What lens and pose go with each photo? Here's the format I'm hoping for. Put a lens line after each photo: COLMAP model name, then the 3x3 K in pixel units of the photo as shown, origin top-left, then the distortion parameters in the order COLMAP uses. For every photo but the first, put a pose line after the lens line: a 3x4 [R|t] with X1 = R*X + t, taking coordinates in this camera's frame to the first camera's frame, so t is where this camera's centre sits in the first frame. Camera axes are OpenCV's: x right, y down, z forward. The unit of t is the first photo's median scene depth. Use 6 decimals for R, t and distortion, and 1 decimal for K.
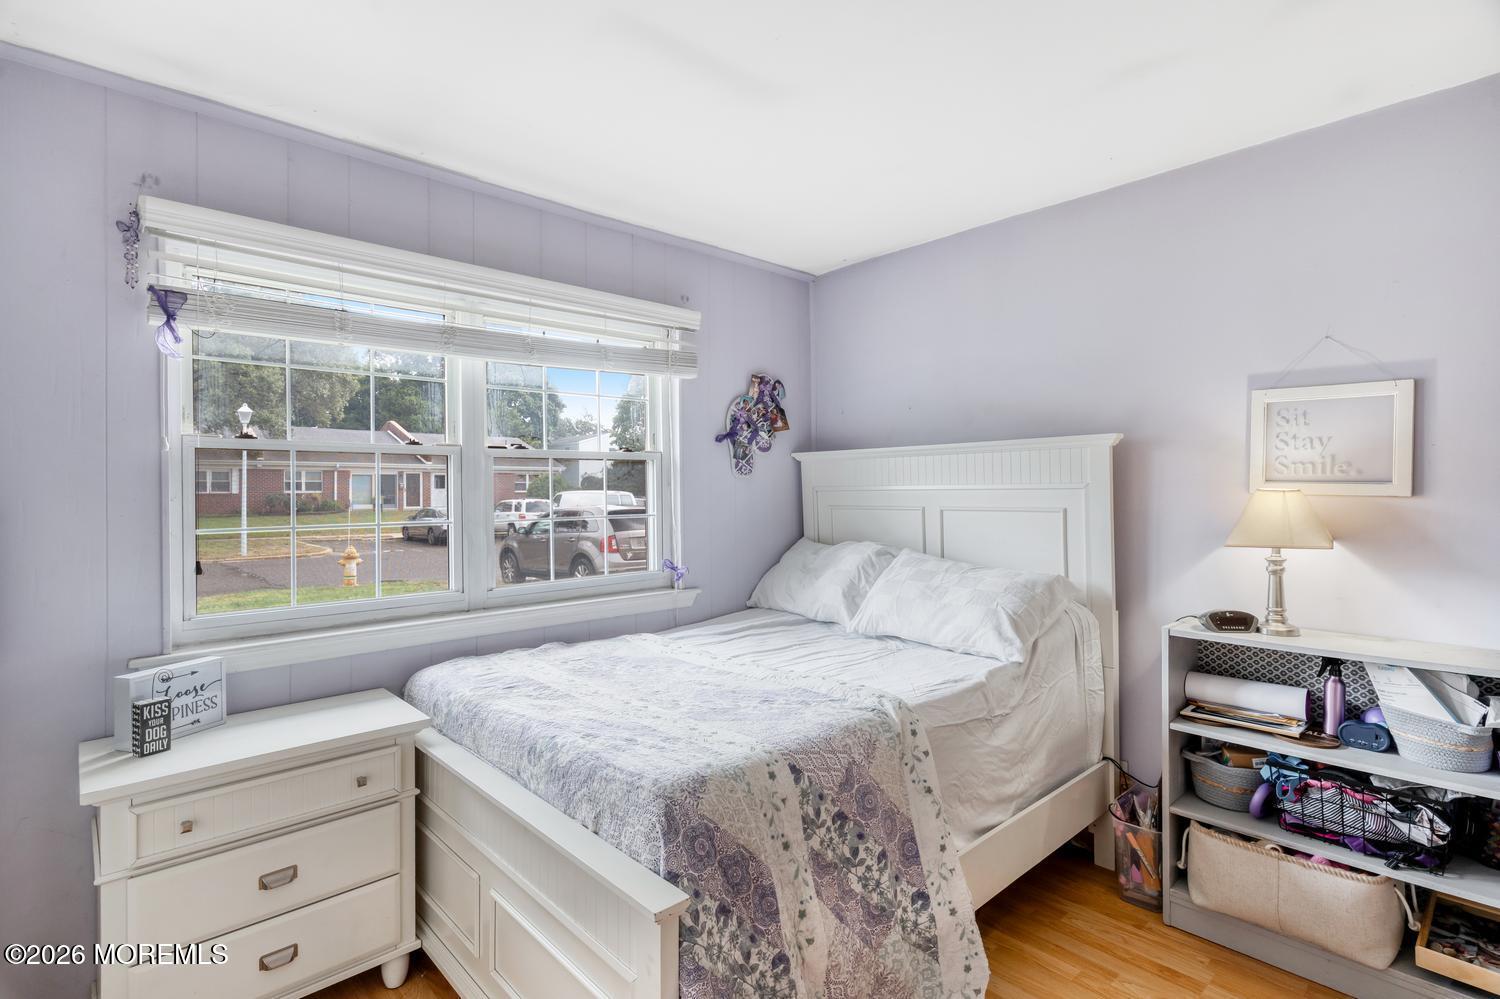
lens RADIAL K [[728.8, 0, 741.6], [0, 728.8, 493.9], [0, 0, 1]] dist [0.005526, -0.000583]
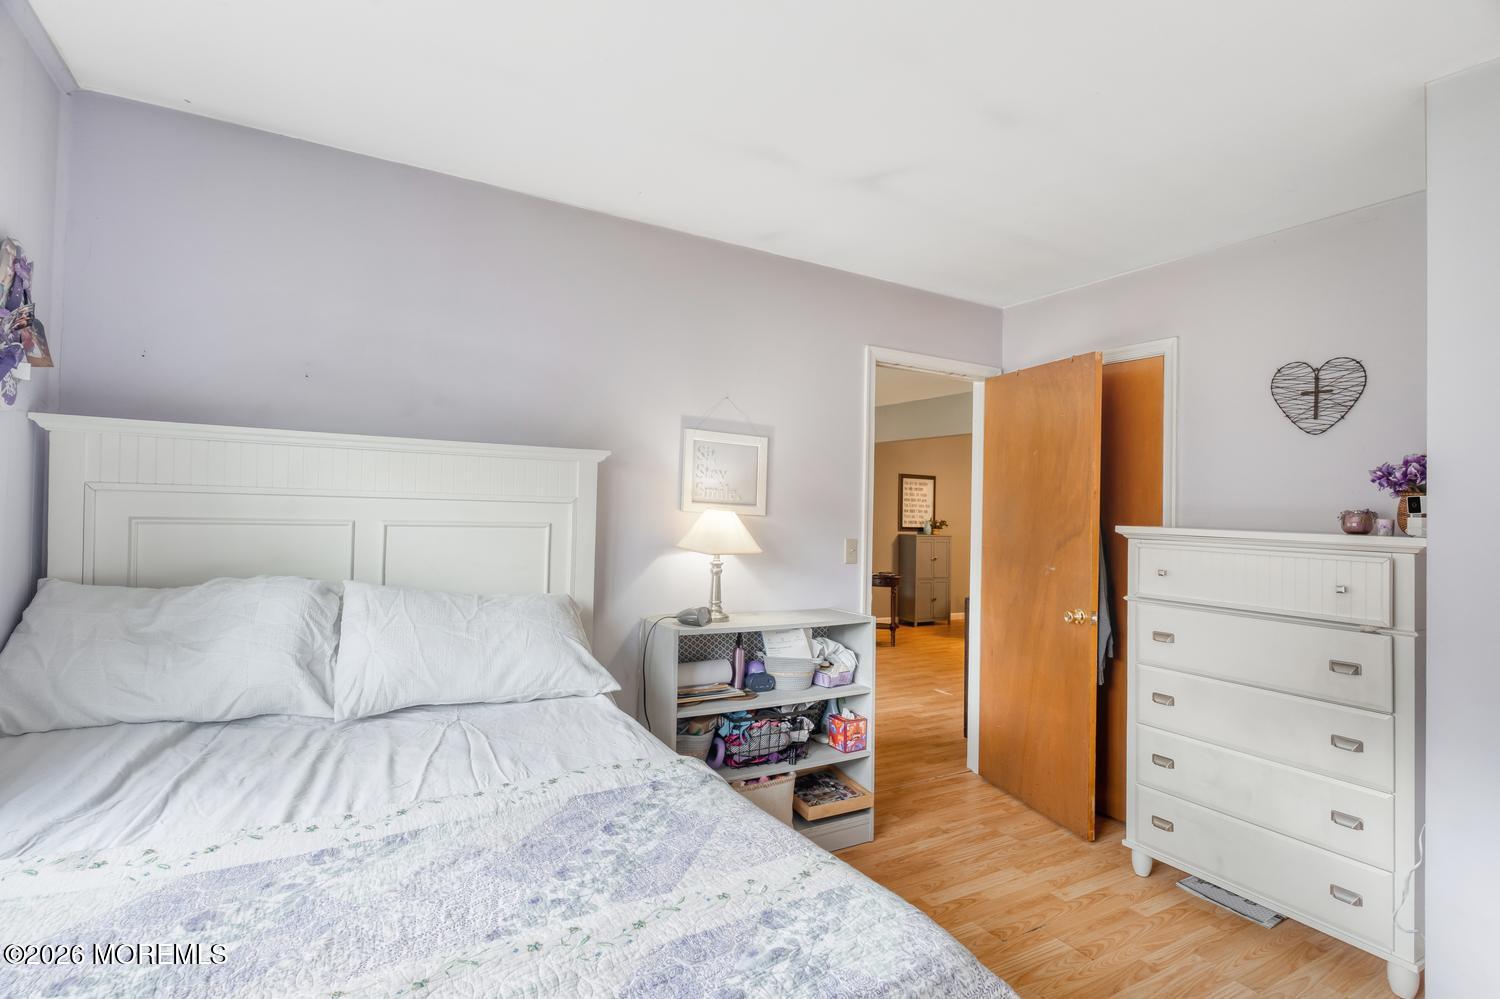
lens RADIAL K [[728.8, 0, 758.7], [0, 728.8, 491.3], [0, 0, 1]] dist [0.005526, -0.000583]
pose [[0.209643, 0.036578, 0.977094, -0.525138], [-0.027038, 0.999135, -0.031601, 0.001074], [-0.977404, -0.019794, 0.210450, 0.664683]]
